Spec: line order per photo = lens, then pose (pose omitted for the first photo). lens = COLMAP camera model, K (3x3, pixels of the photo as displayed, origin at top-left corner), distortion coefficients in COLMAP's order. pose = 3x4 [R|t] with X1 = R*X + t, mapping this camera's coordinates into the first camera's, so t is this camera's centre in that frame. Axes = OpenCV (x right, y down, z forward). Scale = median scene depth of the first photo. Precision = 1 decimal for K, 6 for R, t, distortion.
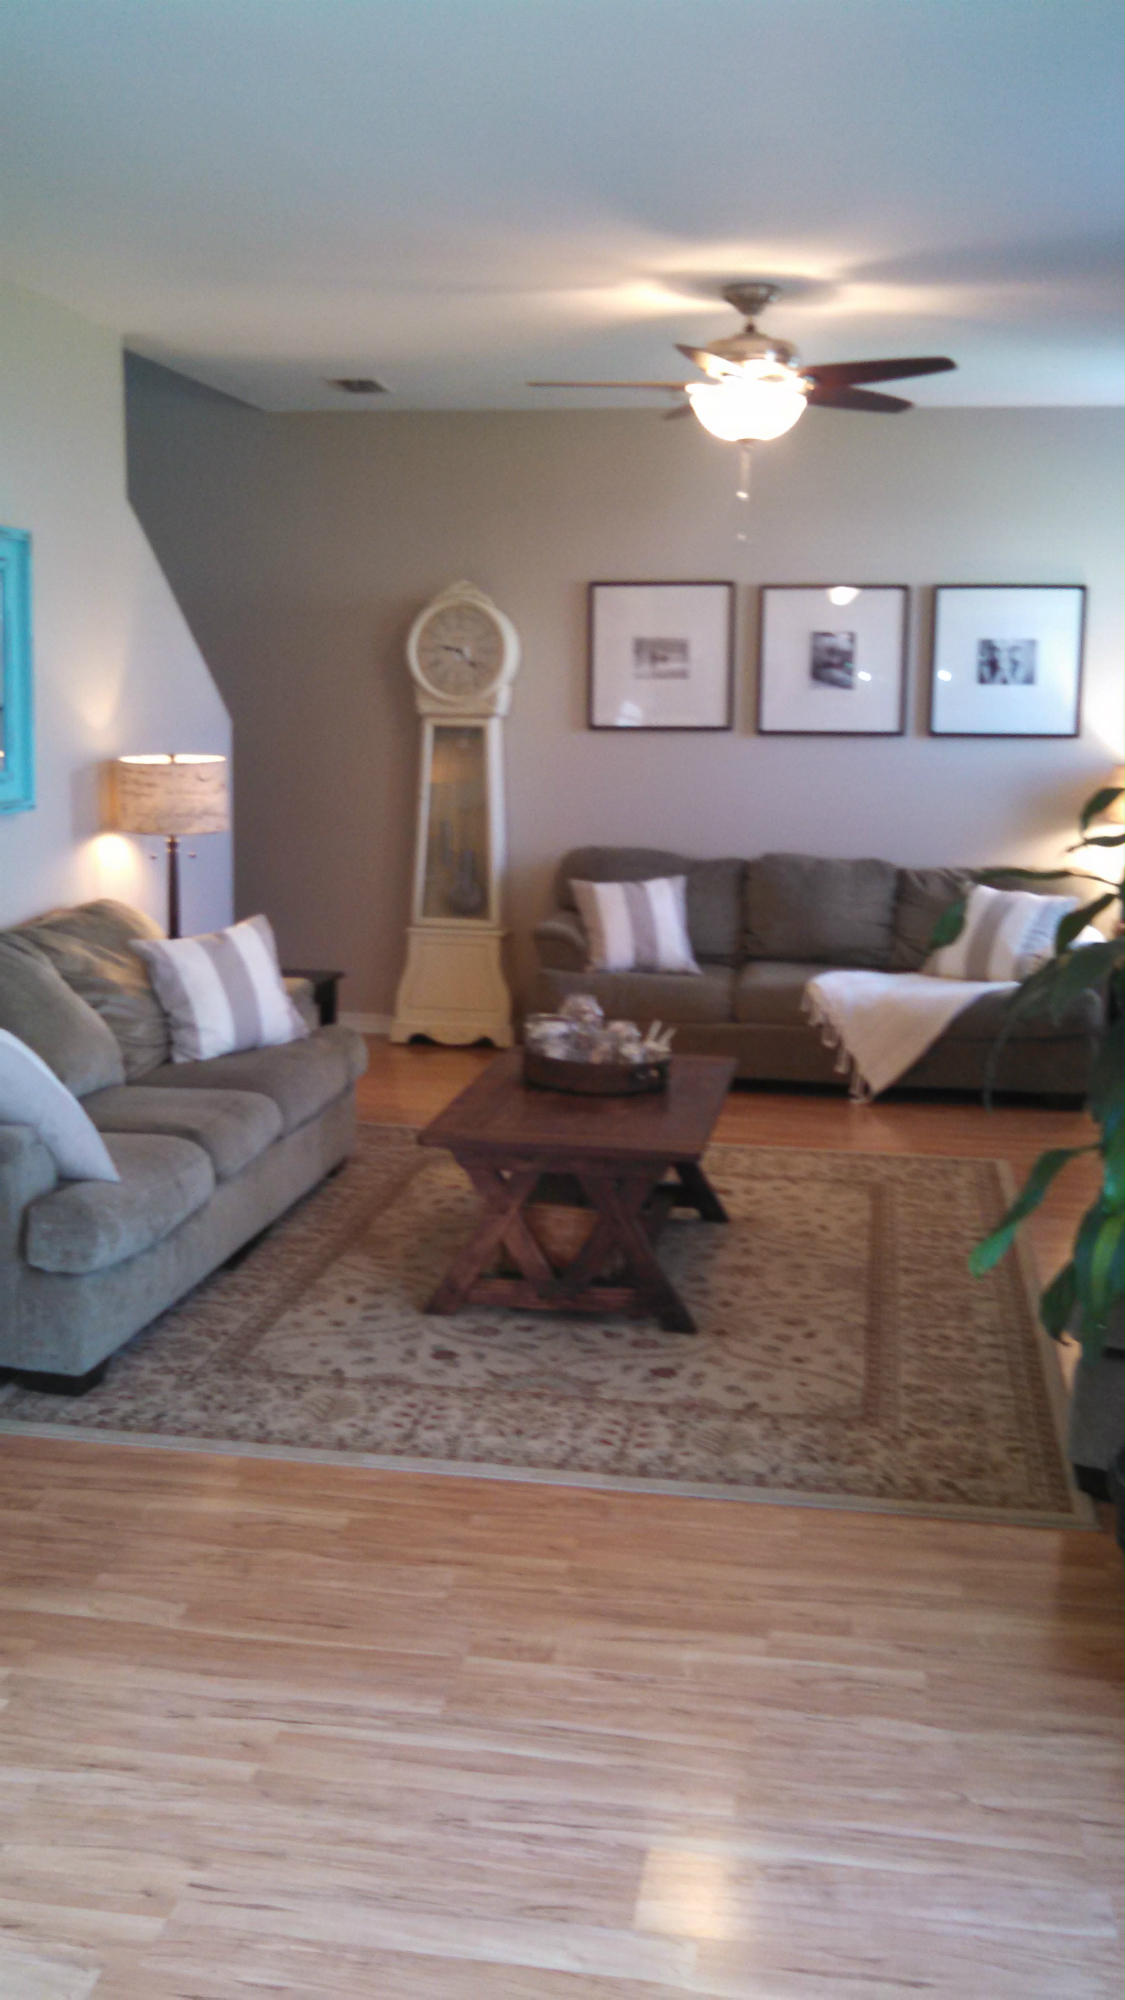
lens RADIAL K [[1881.3, 0, 594.3], [0, 1881.3, 1034.9], [0, 0, 1]] dist [-0.008262, 0.000000]
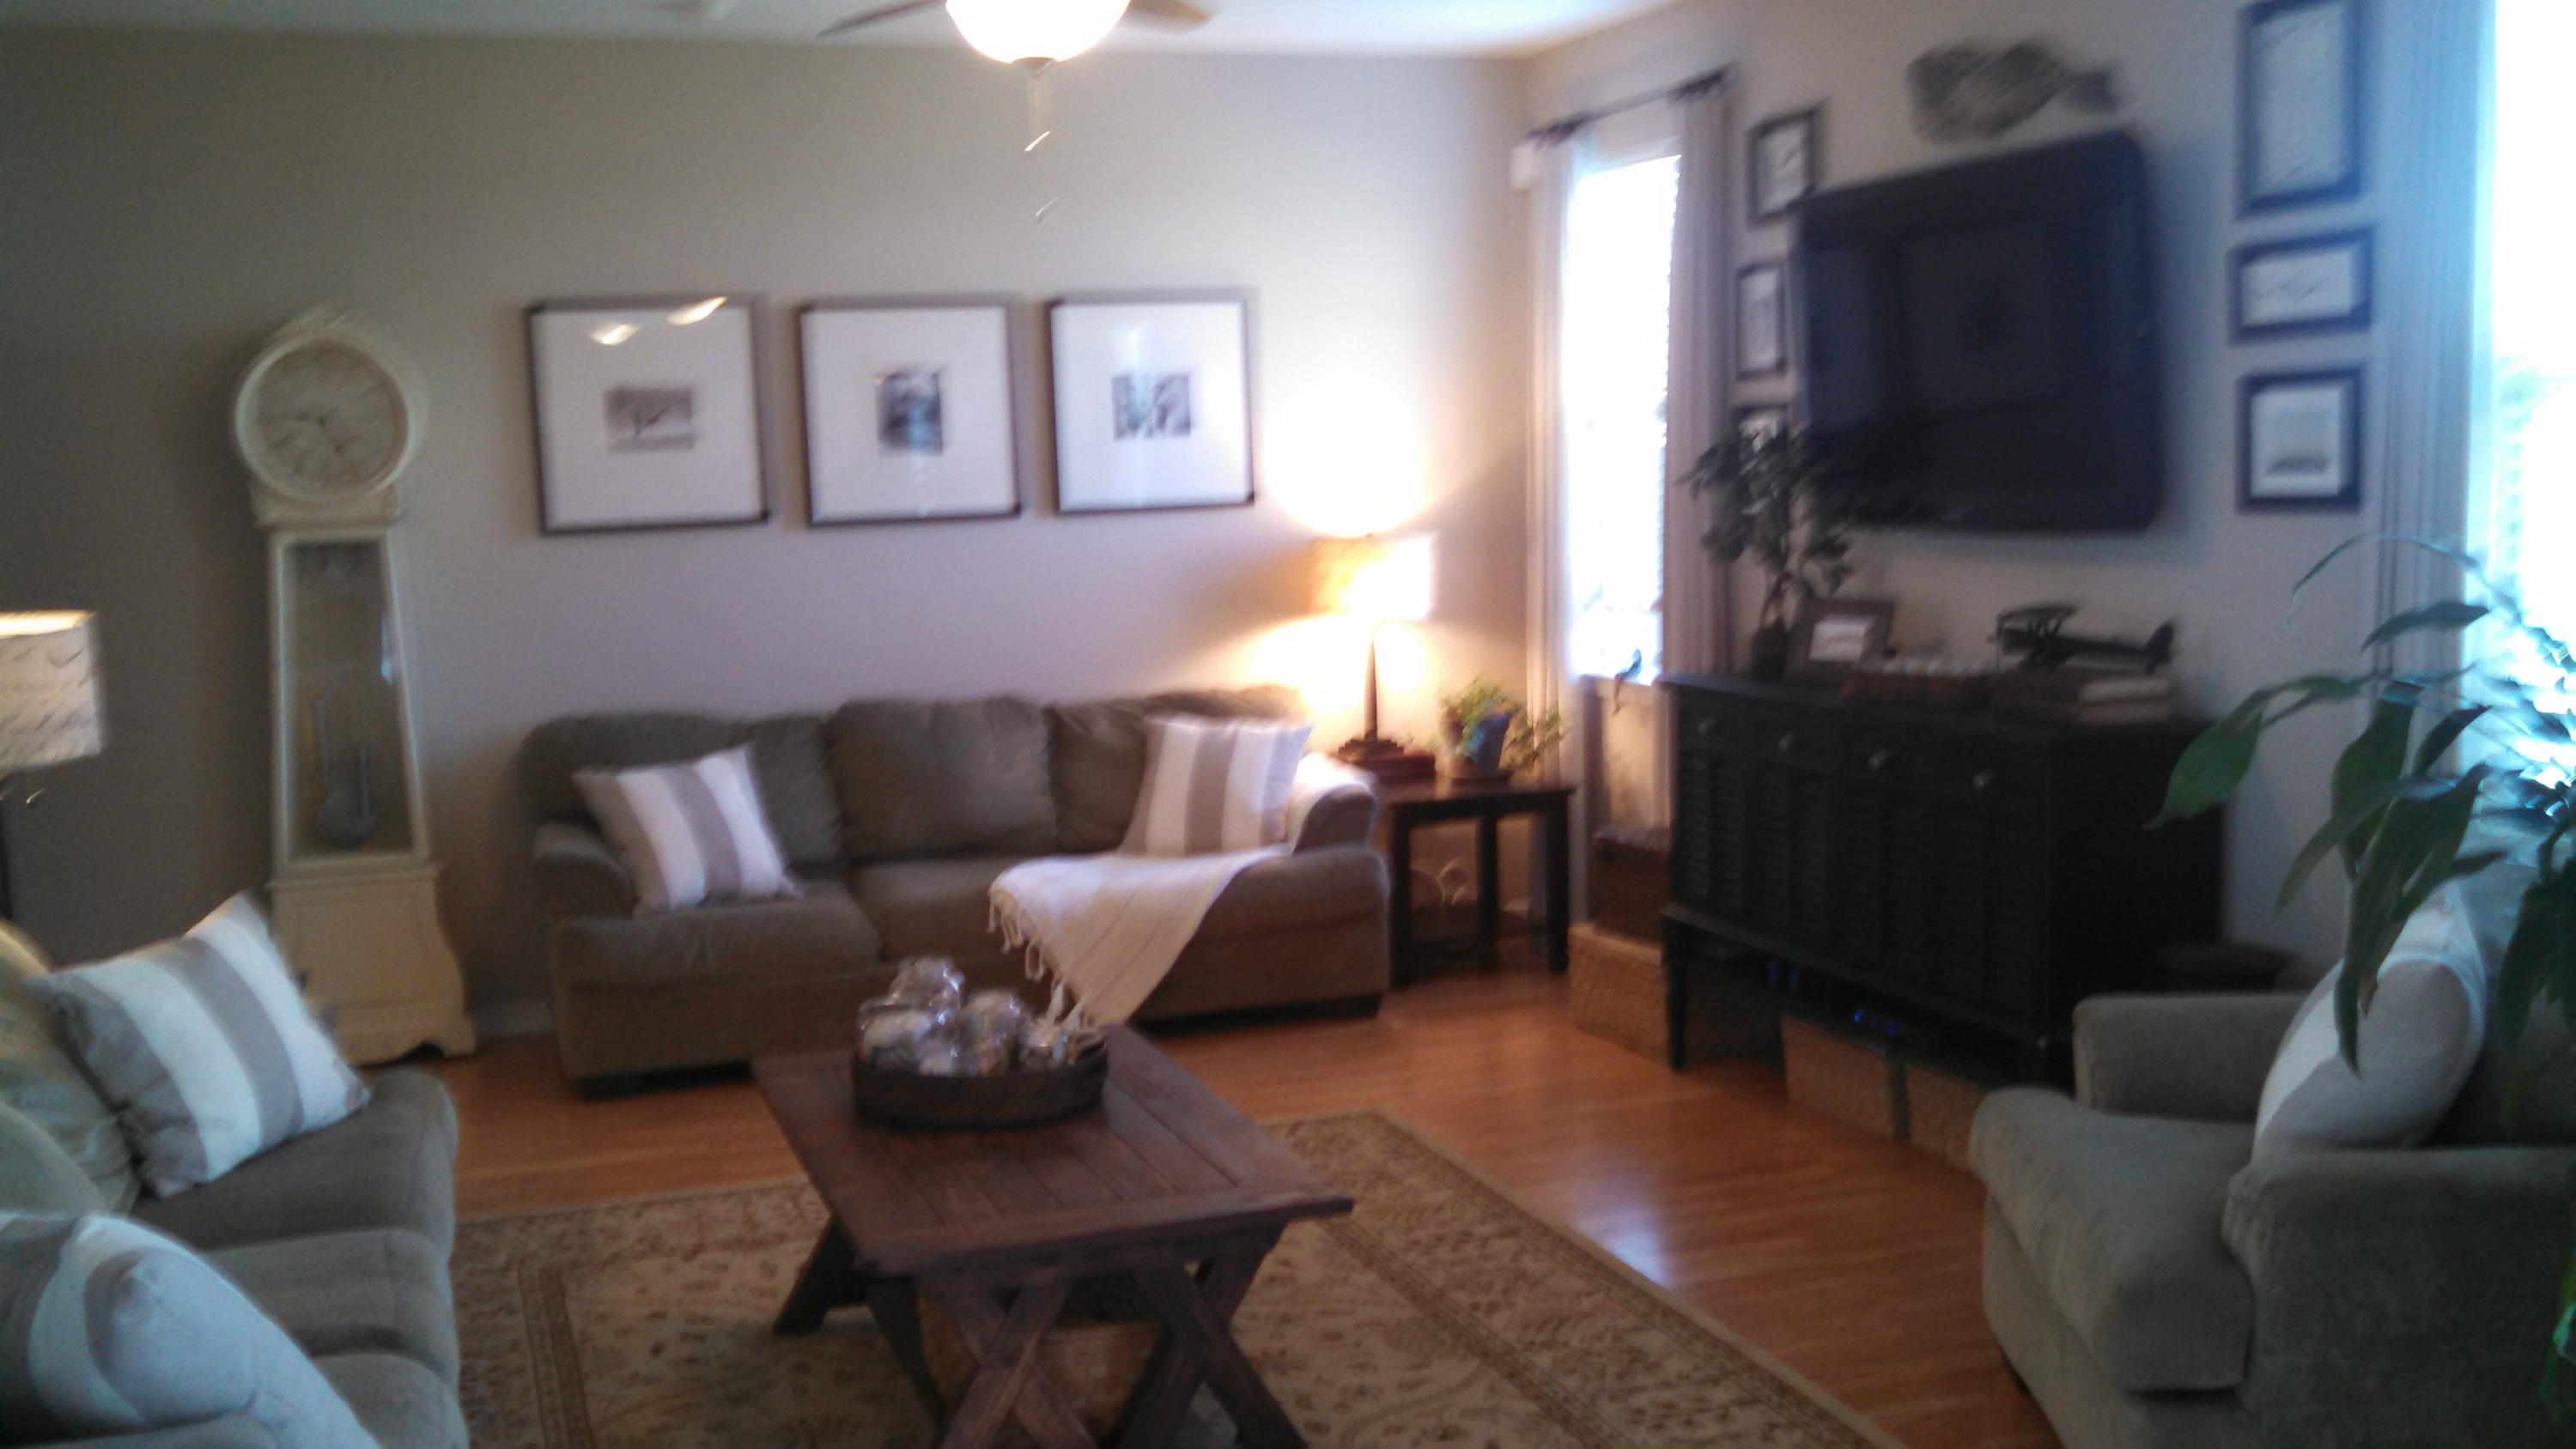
lens RADIAL K [[2422.7, 0, 1258.1], [0, 2422.7, 738.4], [0, 0, 1]] dist [-0.008262, 0.000000]
pose [[0.880685, -0.099352, 0.463167, -0.266325], [0.131648, 0.990574, -0.037836, -0.048187], [-0.455042, 0.094296, 0.885463, 0.263934]]
